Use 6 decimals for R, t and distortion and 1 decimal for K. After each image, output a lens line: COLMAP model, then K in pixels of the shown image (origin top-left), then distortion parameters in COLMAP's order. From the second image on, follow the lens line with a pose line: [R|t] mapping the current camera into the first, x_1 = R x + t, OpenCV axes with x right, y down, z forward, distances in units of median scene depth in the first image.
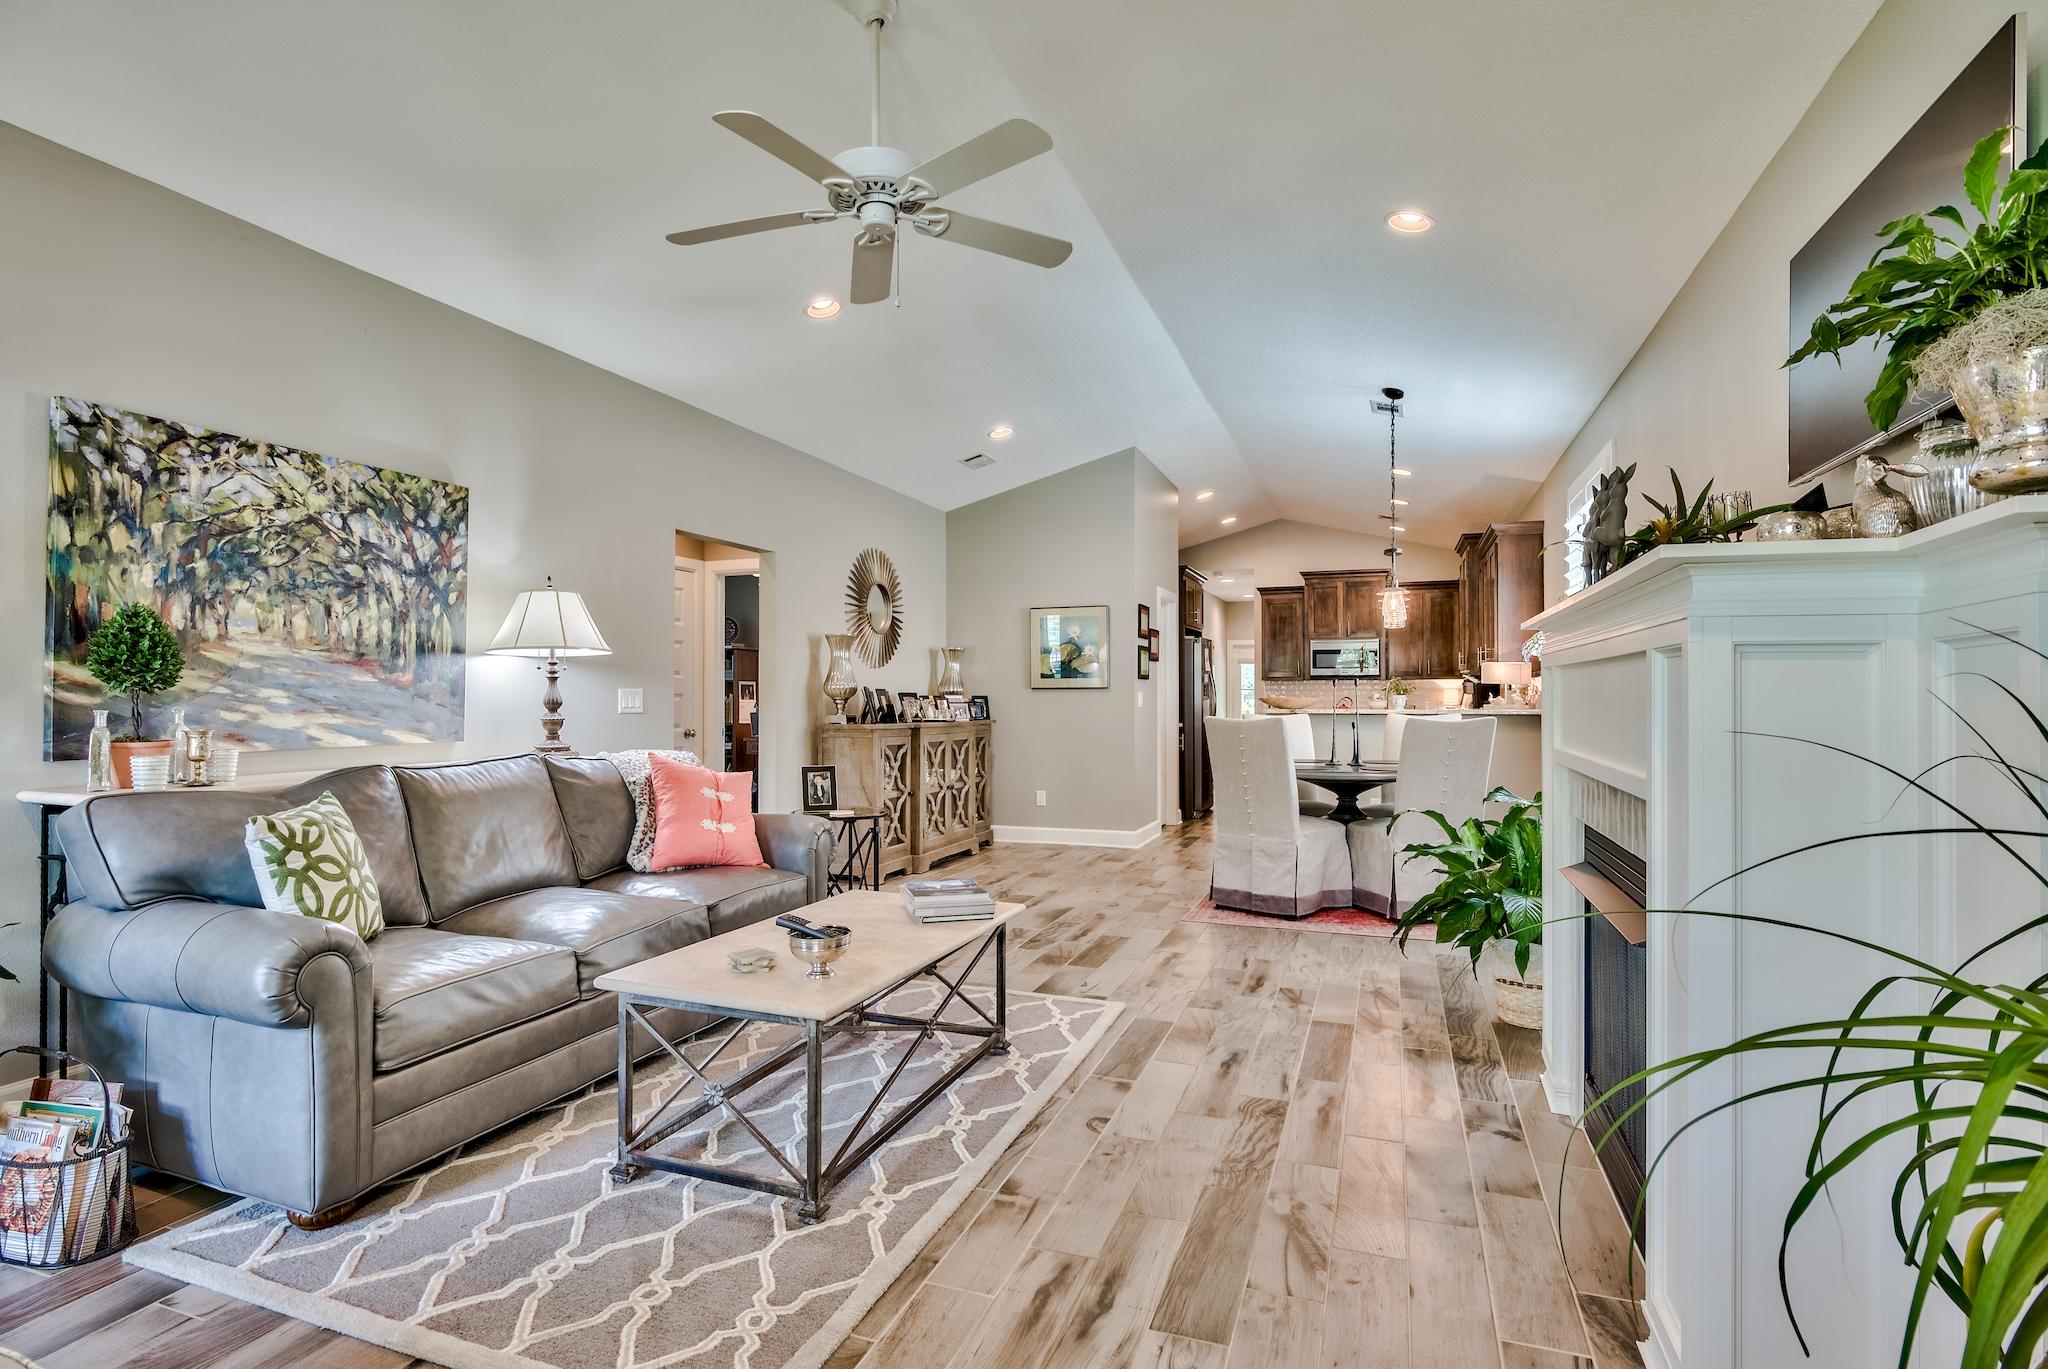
lens RADIAL K [[1008.3, 0, 1026.3], [0, 1008.3, 675.9], [0, 0, 1]] dist [-0.003972, 0.000014]
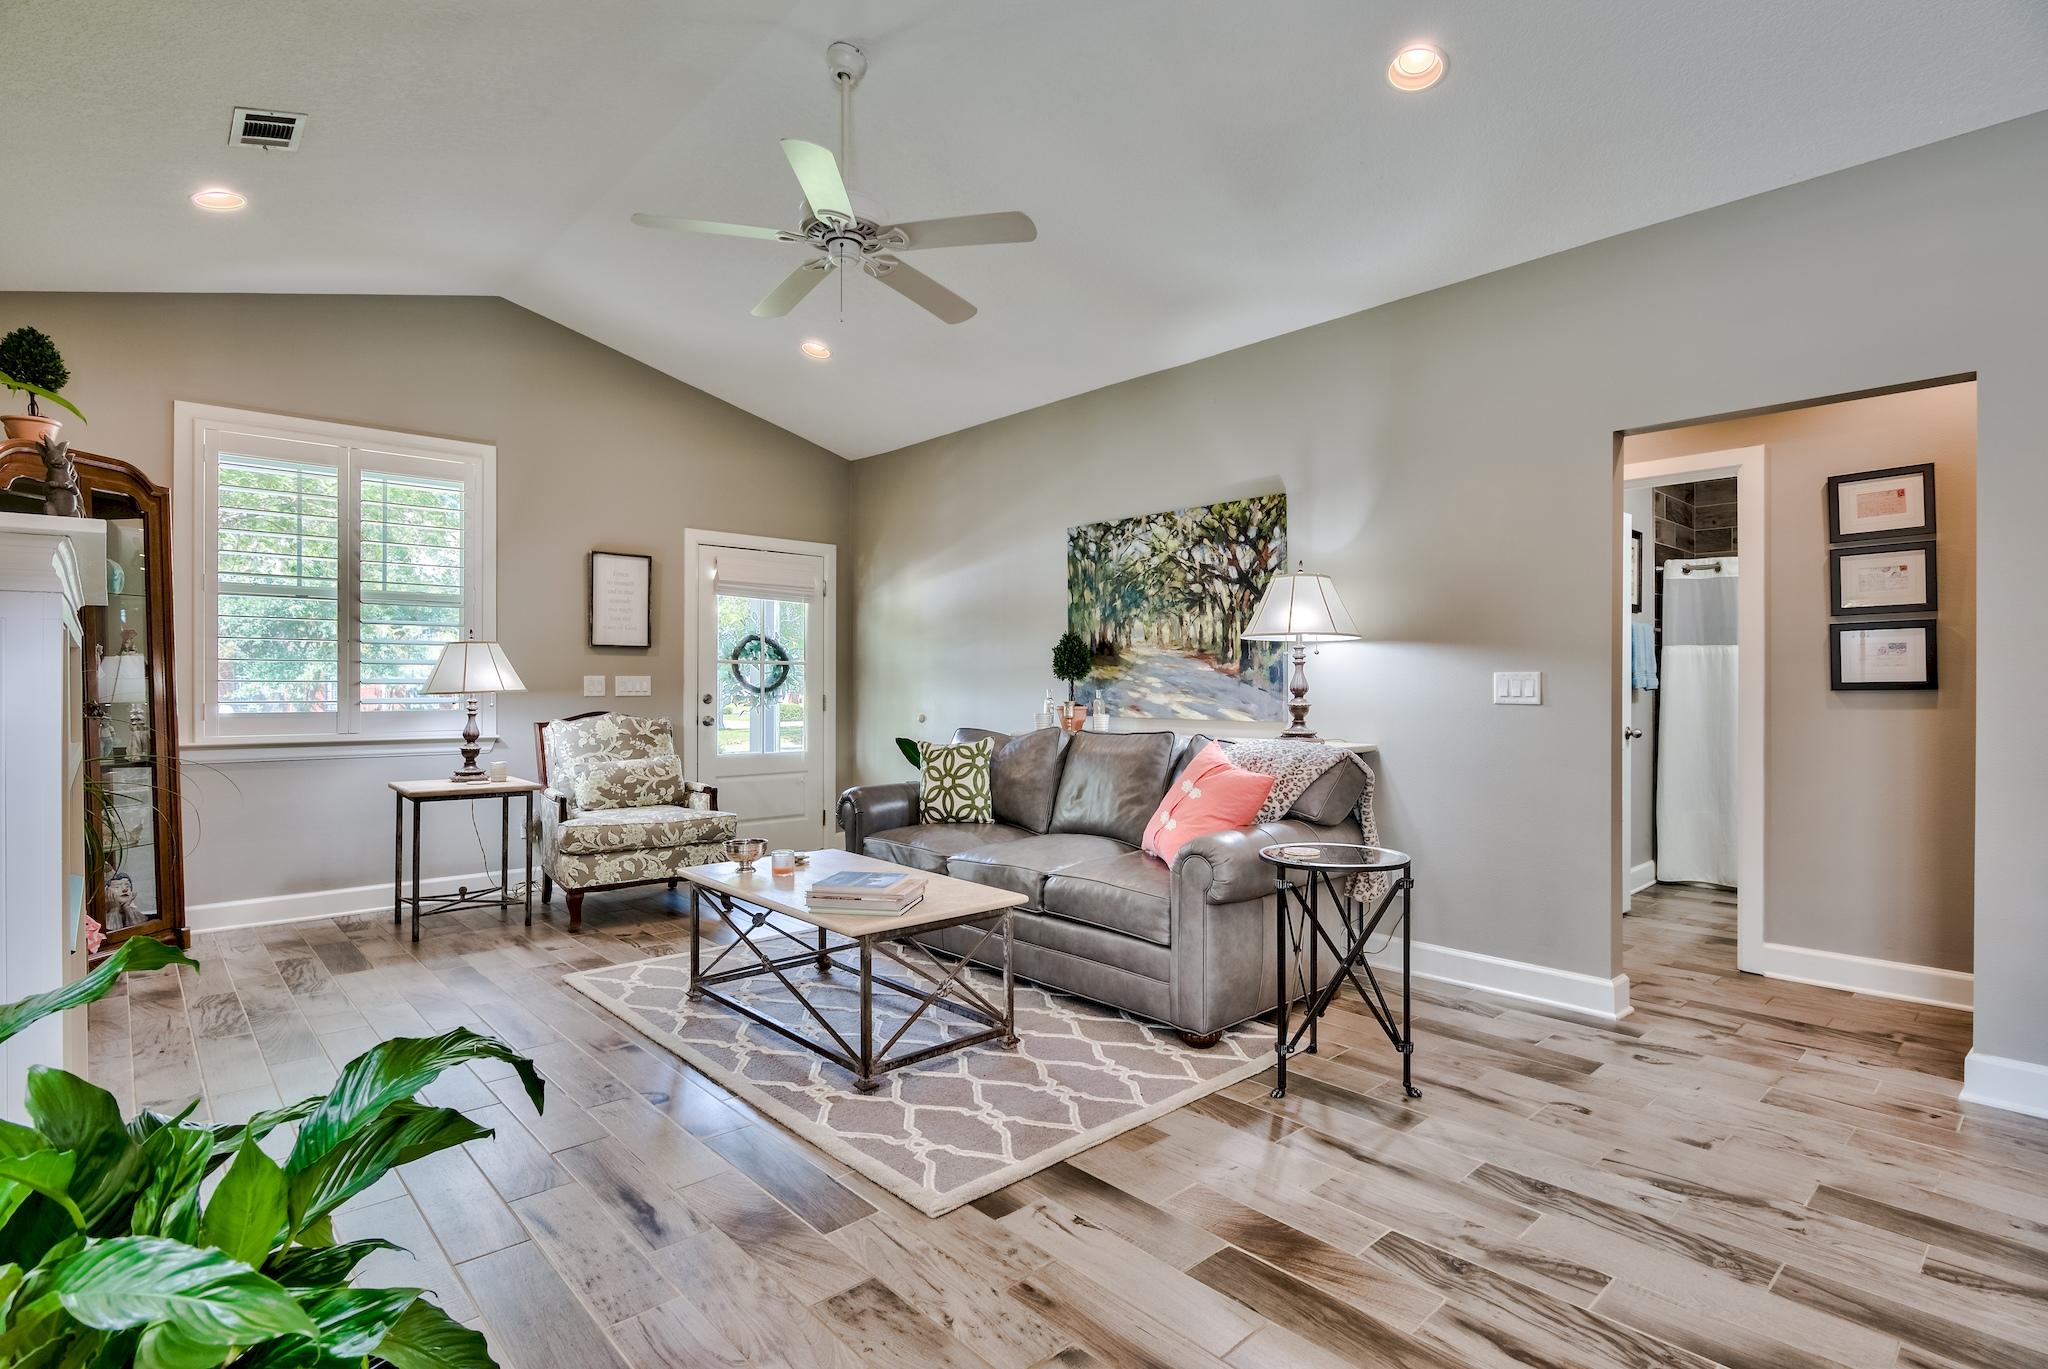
lens RADIAL K [[1010.3, 0, 1020.2], [0, 1010.3, 684.7], [0, 0, 1]] dist [-0.001194, -0.000266]
pose [[-0.469130, 0.000129, -0.883129, 0.603238], [0.016572, 0.999825, -0.008657, 0.030113], [0.882973, -0.018697, -0.469050, 1.362216]]
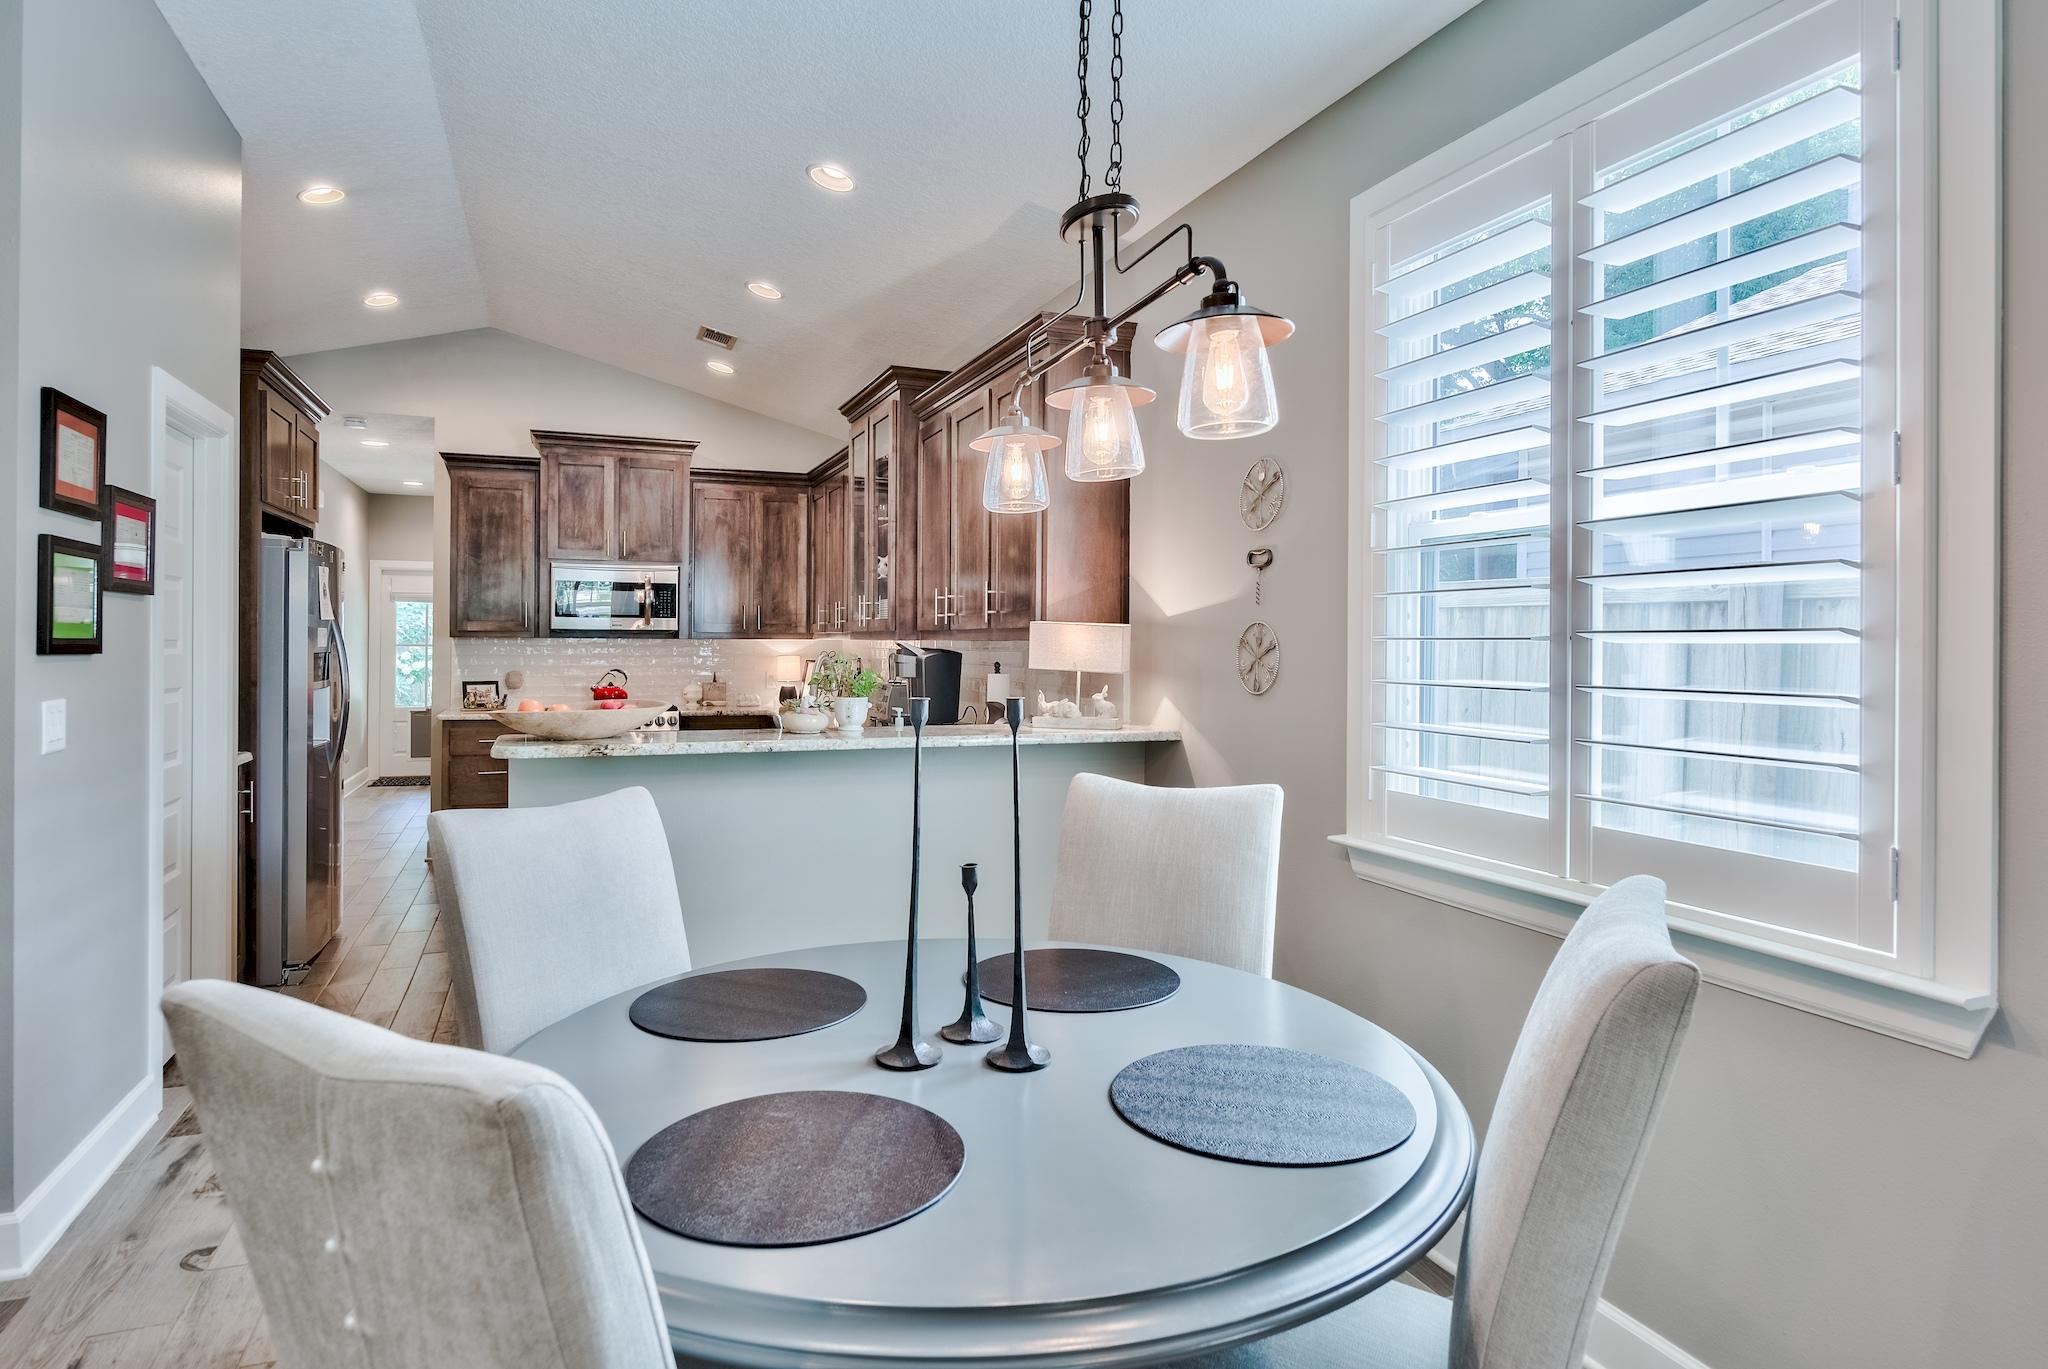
lens RADIAL K [[1140.3, 0, 998.1], [0, 1140.3, 642.7], [0, 0, 1]] dist [-0.014418, -0.000903]
pose [[0.760197, 0.004872, 0.649674, 0.241166], [-0.019482, 0.999693, 0.015299, -0.022825], [-0.649400, -0.024287, 0.760059, 1.287350]]
